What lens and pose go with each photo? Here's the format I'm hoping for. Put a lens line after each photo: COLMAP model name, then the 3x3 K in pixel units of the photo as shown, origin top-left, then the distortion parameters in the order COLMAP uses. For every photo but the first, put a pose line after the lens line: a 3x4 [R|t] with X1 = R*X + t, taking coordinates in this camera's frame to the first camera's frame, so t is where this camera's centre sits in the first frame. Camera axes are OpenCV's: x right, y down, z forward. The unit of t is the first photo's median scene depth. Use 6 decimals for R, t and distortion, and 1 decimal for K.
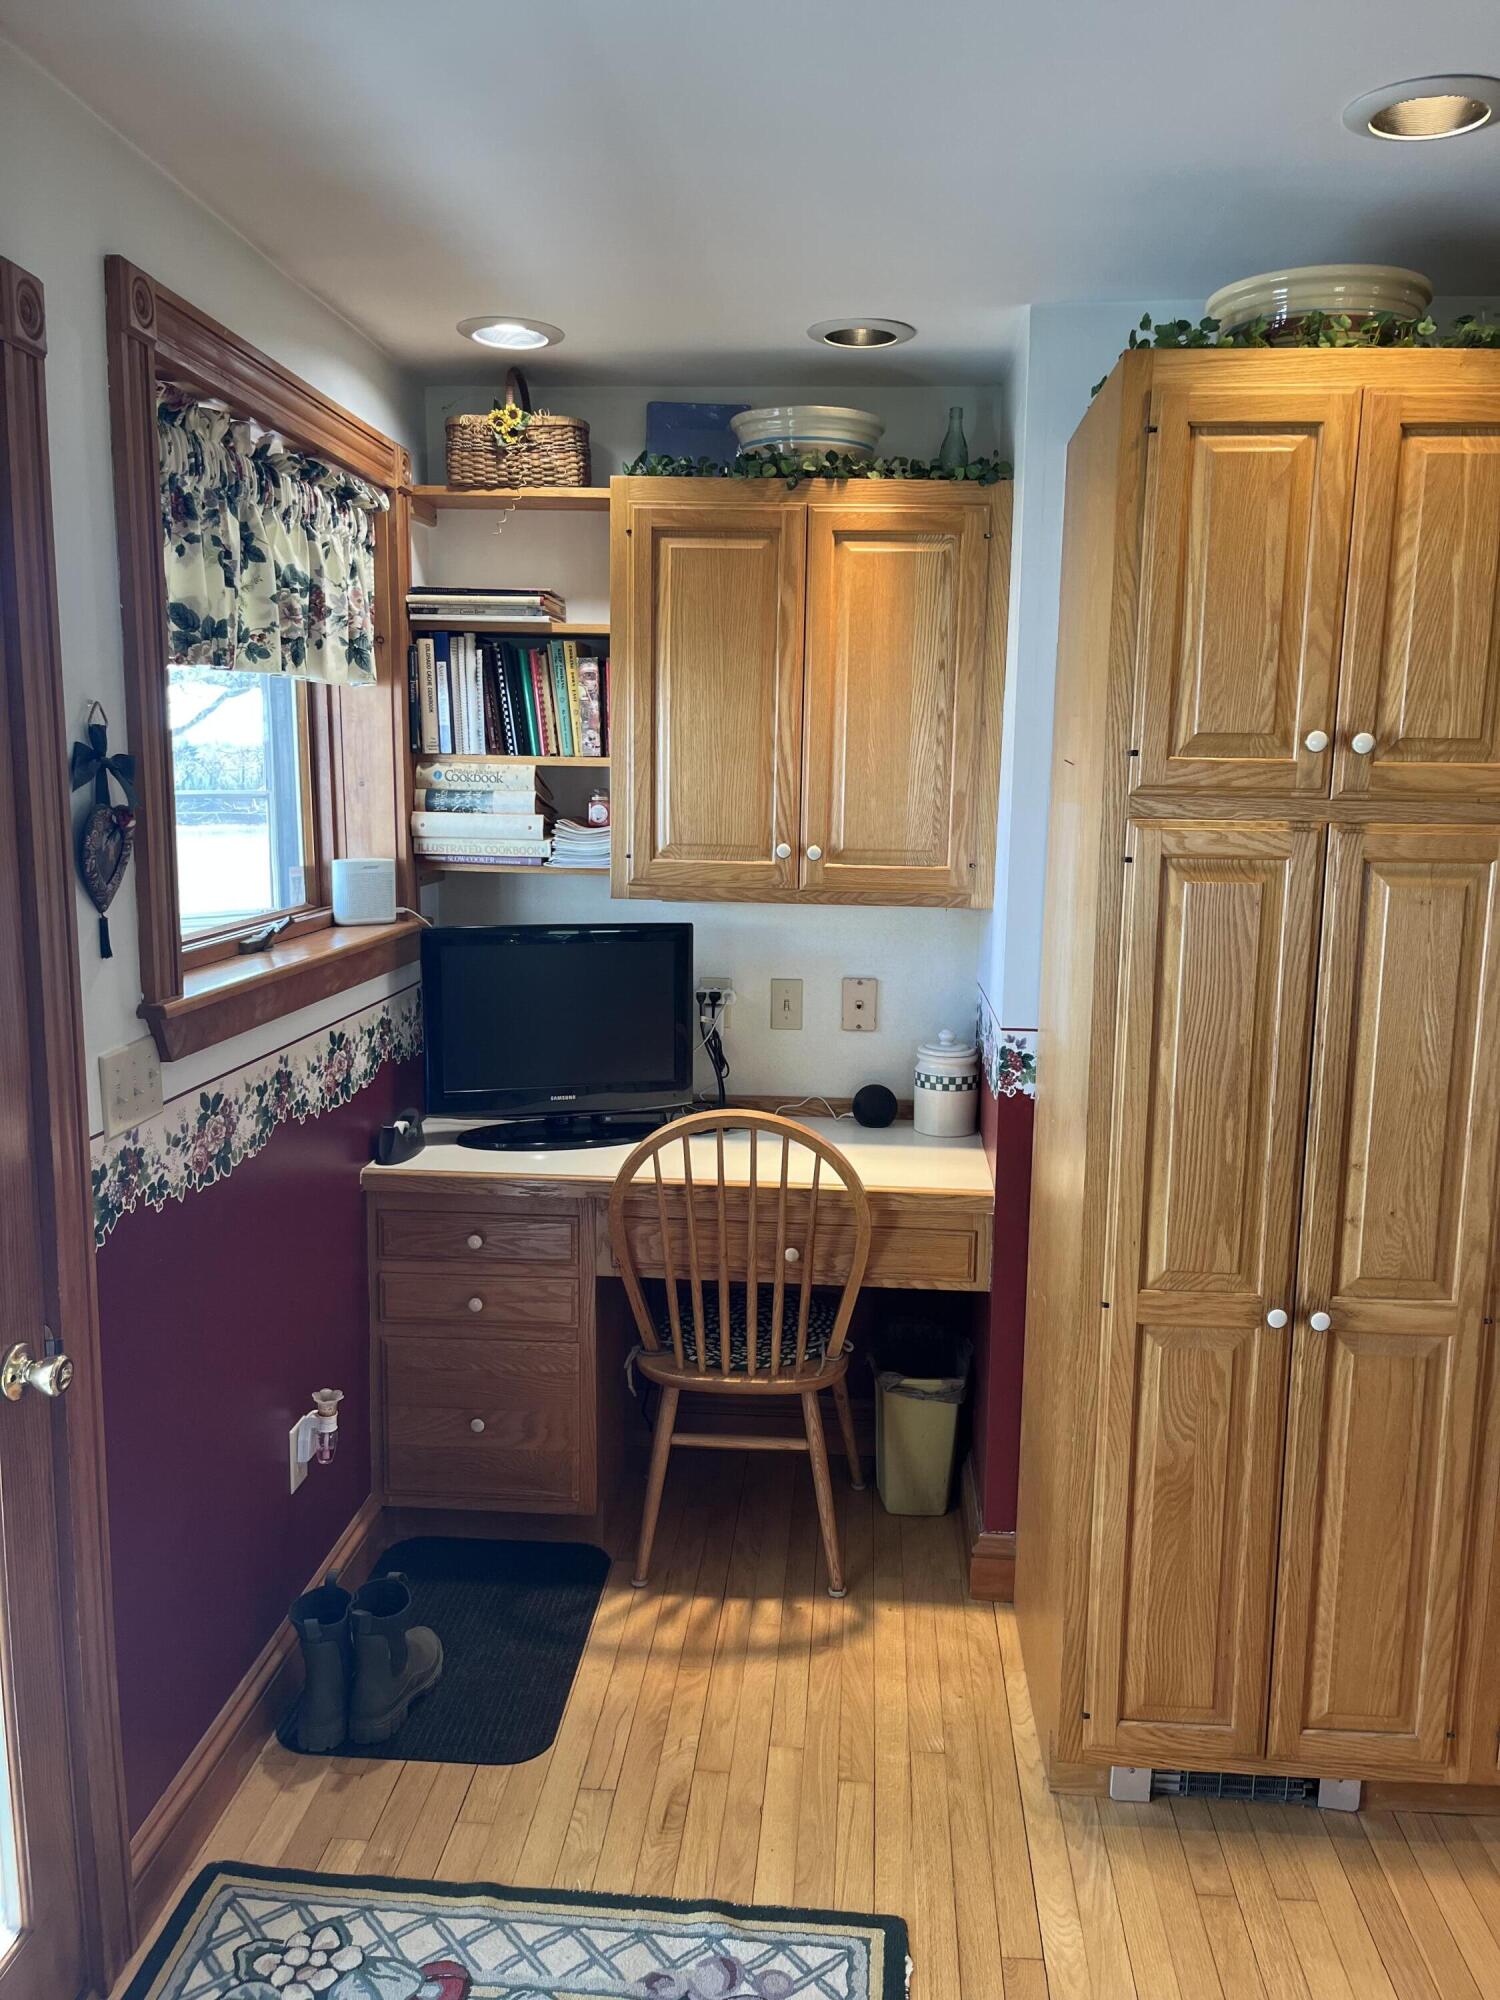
lens RADIAL K [[1515.6, 0, 749.1], [0, 1515.6, 1000.9], [0, 0, 1]] dist [0.047542, -0.010250]
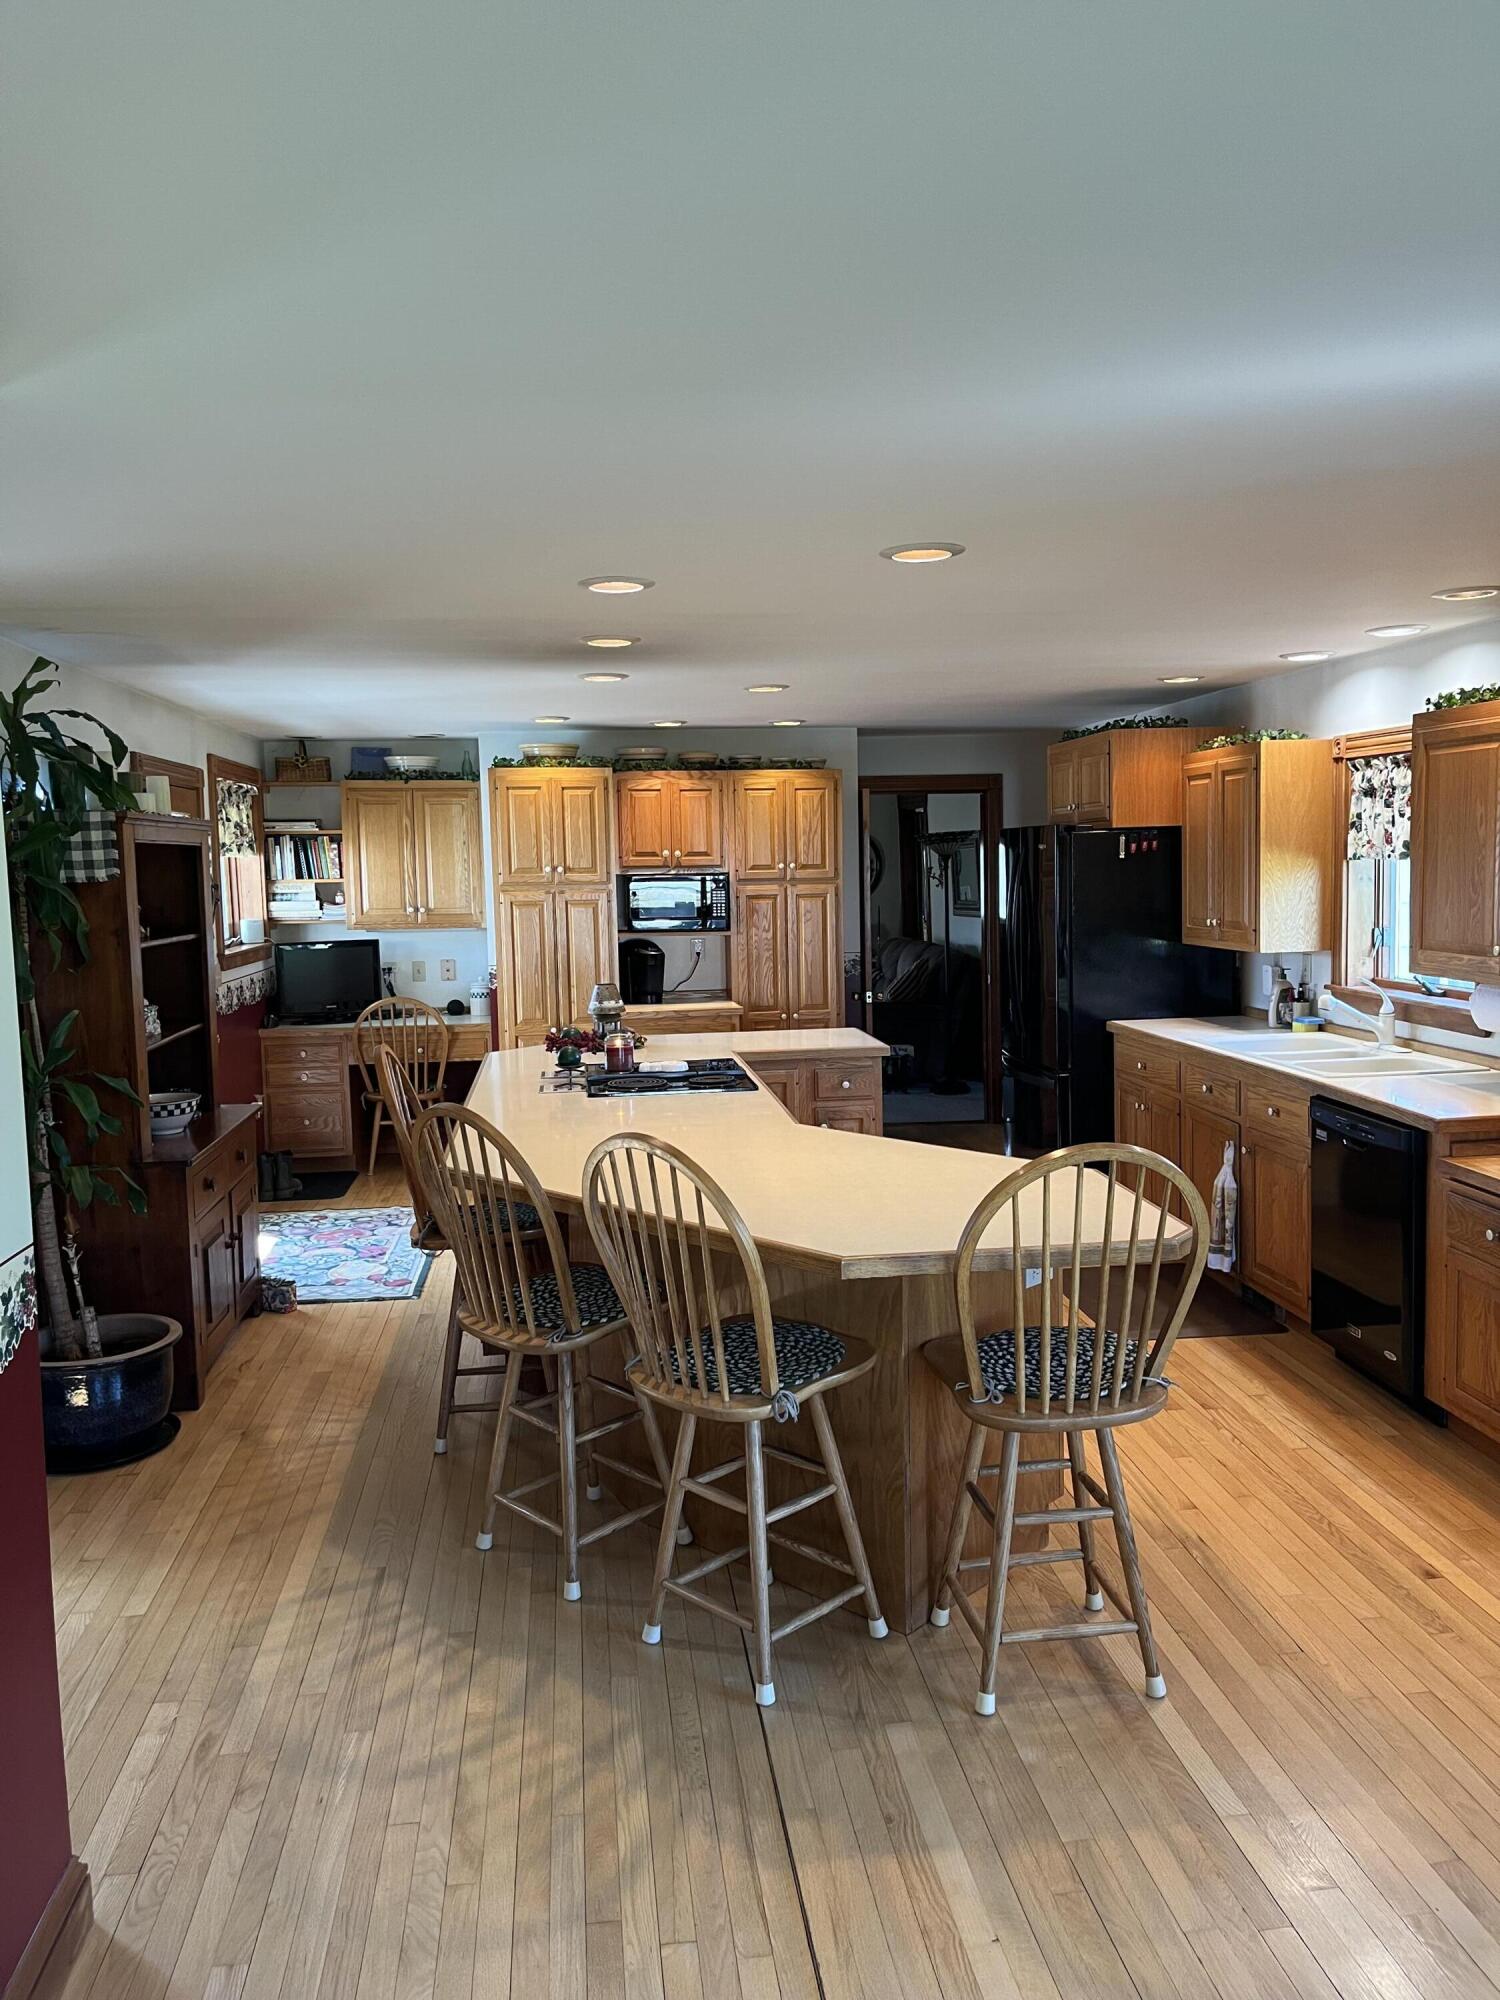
lens RADIAL K [[1515.6, 0, 755.7], [0, 1515.6, 1003.2], [0, 0, 1]] dist [0.047542, -0.010250]
pose [[0.978569, -0.052158, 0.199206, 0.076531], [0.065129, 0.996124, -0.059124, 0.273301], [-0.195350, 0.070831, 0.978173, -1.811983]]
